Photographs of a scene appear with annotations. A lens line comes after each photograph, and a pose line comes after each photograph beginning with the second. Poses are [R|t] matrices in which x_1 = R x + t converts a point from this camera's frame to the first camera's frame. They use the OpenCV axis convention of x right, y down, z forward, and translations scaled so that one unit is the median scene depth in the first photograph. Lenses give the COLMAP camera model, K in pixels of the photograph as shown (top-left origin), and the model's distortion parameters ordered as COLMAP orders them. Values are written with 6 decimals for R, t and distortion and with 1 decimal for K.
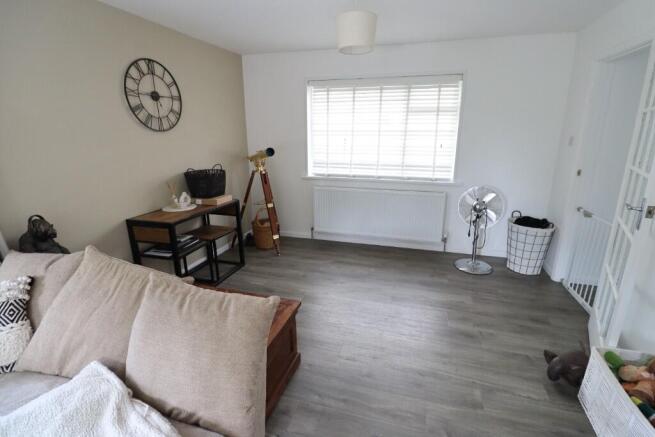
lens RADIAL K [[302.8, 0, 325.6], [0, 302.8, 215.0], [0, 0, 1]] dist [-0.011588, -0.007399]
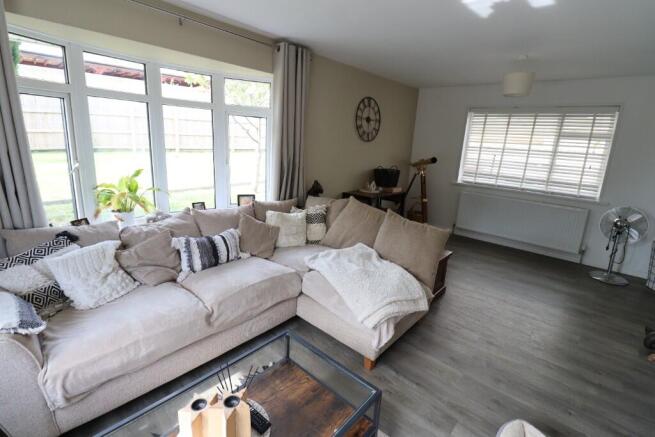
lens RADIAL K [[302.8, 0, 326.5], [0, 302.8, 212.6], [0, 0, 1]] dist [-0.011588, -0.007399]
pose [[0.908503, 0.143428, -0.392492, -0.049156], [-0.160694, 0.986940, -0.011303, 0.112151], [0.385745, 0.073340, 0.919686, -0.404083]]
